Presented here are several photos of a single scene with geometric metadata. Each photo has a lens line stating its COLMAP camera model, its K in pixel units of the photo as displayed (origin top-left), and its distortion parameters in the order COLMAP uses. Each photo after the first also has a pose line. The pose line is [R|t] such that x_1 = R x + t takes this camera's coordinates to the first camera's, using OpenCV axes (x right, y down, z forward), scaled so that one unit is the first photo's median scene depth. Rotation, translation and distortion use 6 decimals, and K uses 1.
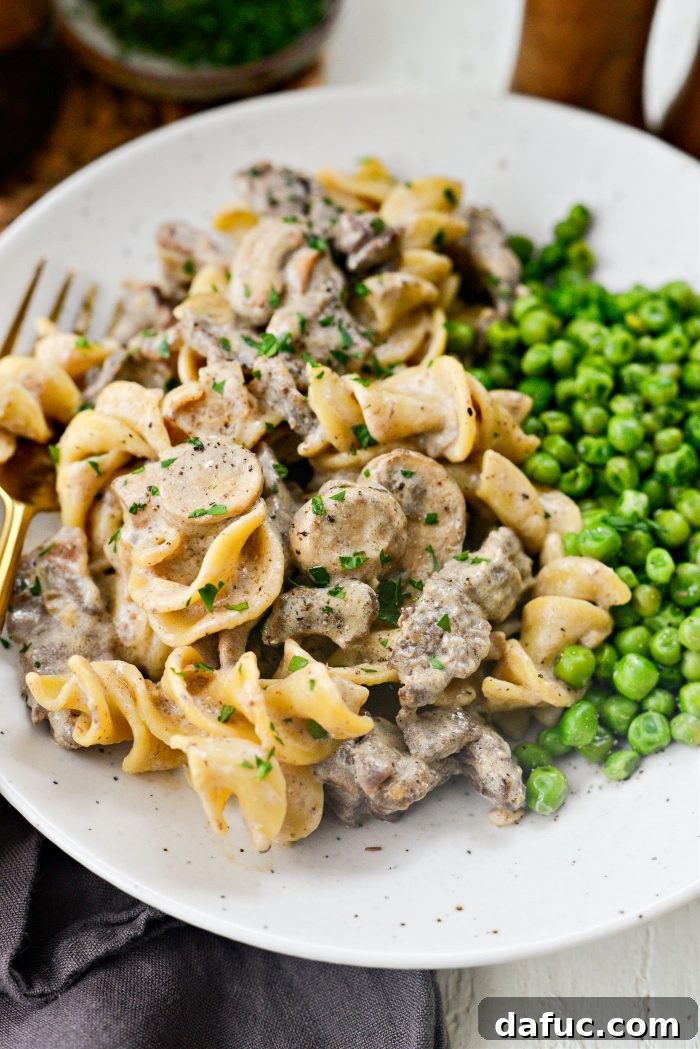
lens RADIAL K [[1667.1, 0, 350.0], [0, 1667.1, 524.5], [0, 0, 1]] dist [-0.049694, -0.026393]
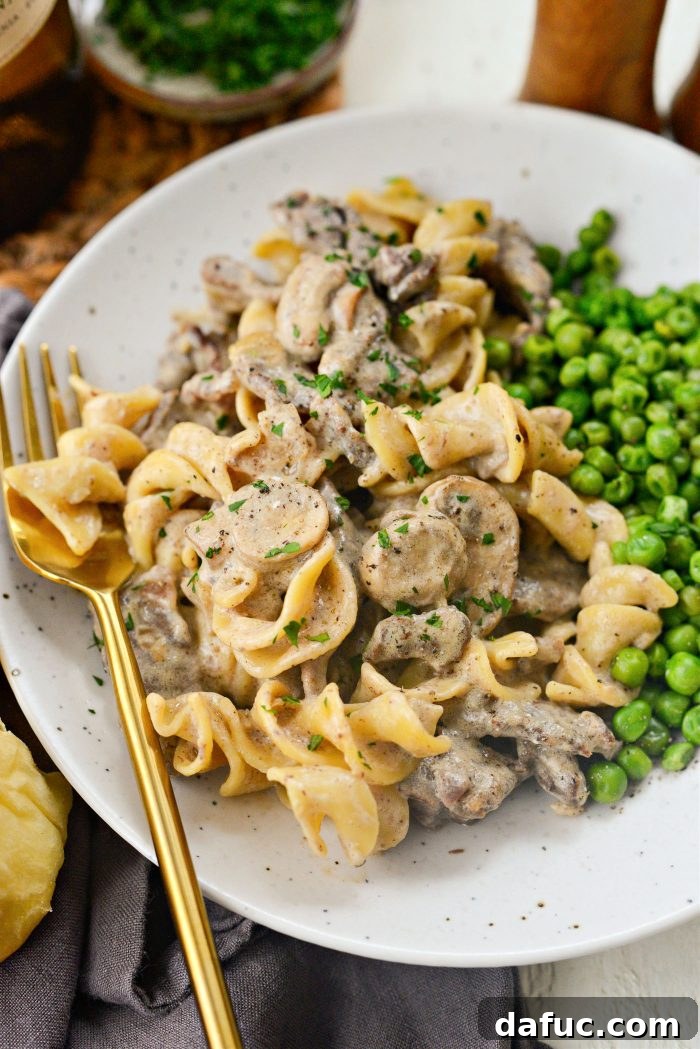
lens RADIAL K [[1667.1, 0, 350.0], [0, 1667.1, 524.5], [0, 0, 1]] dist [-0.049694, -0.026393]
pose [[0.997772, -0.066713, -0.000262, -0.038402], [0.066569, 0.995346, 0.069683, -0.092790], [-0.004388, -0.069545, 0.997569, -0.065447]]
